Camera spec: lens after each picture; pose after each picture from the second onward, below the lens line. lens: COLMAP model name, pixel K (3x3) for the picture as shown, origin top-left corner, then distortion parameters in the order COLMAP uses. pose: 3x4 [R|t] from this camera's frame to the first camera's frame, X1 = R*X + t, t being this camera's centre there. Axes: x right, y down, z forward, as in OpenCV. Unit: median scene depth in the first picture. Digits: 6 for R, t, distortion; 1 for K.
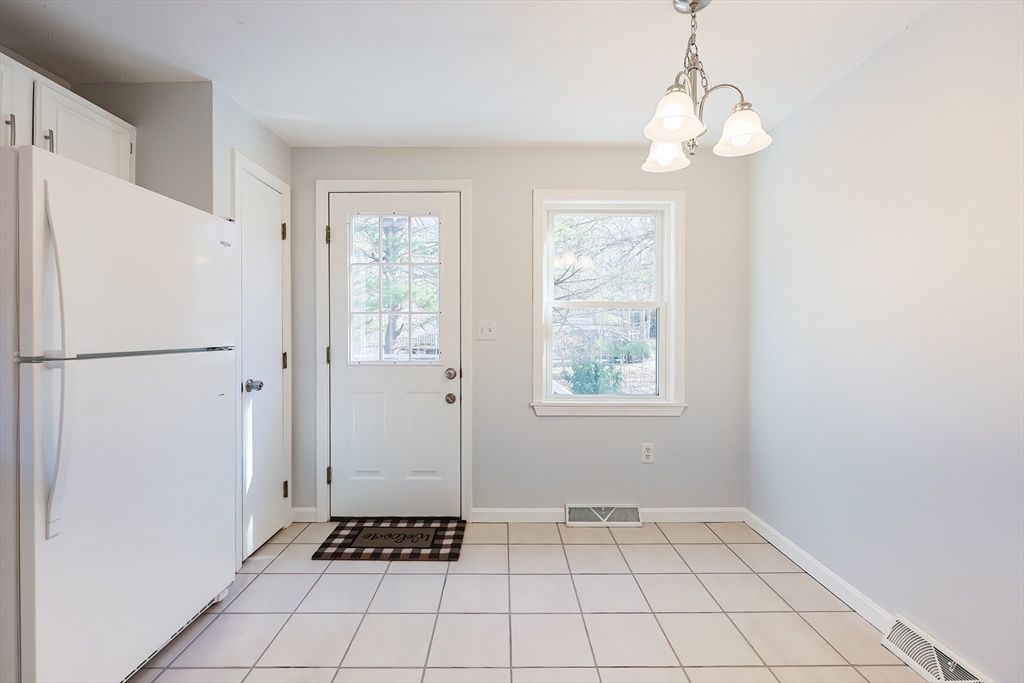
lens RADIAL K [[450.9, 0, 507.0], [0, 450.9, 331.8], [0, 0, 1]] dist [-0.002203, -0.000194]
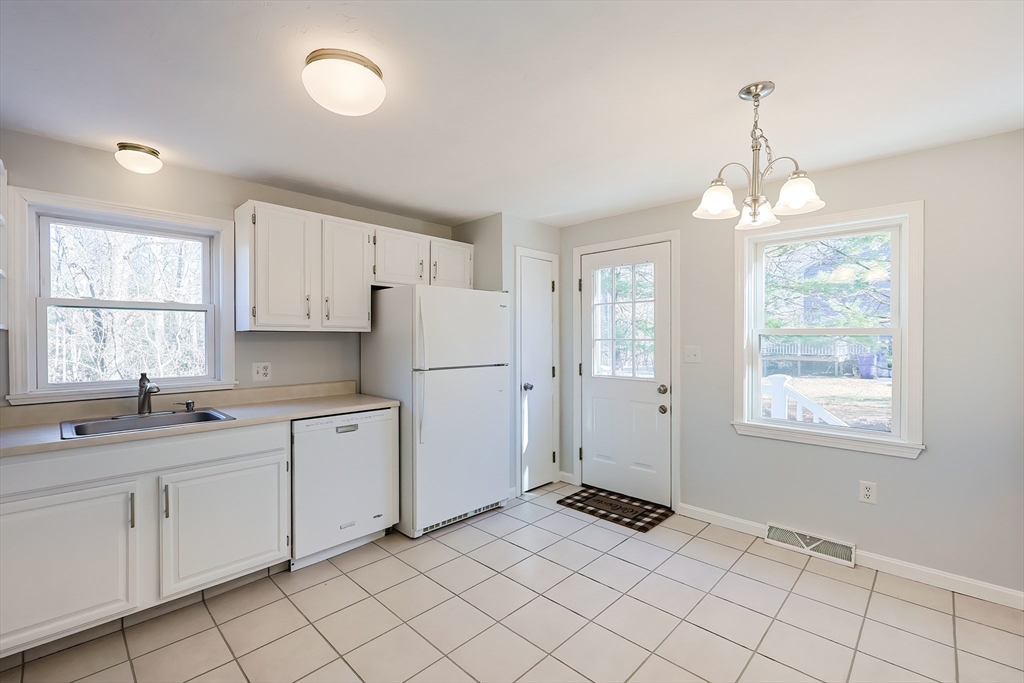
lens RADIAL K [[453.8, 0, 512.8], [0, 453.8, 338.1], [0, 0, 1]] dist [-0.000474, -0.000090]
pose [[0.717719, 0.002426, -0.696328, 0.457716], [-0.000933, 0.999996, 0.002523, -0.051840], [0.696332, -0.001161, 0.717719, -0.183469]]
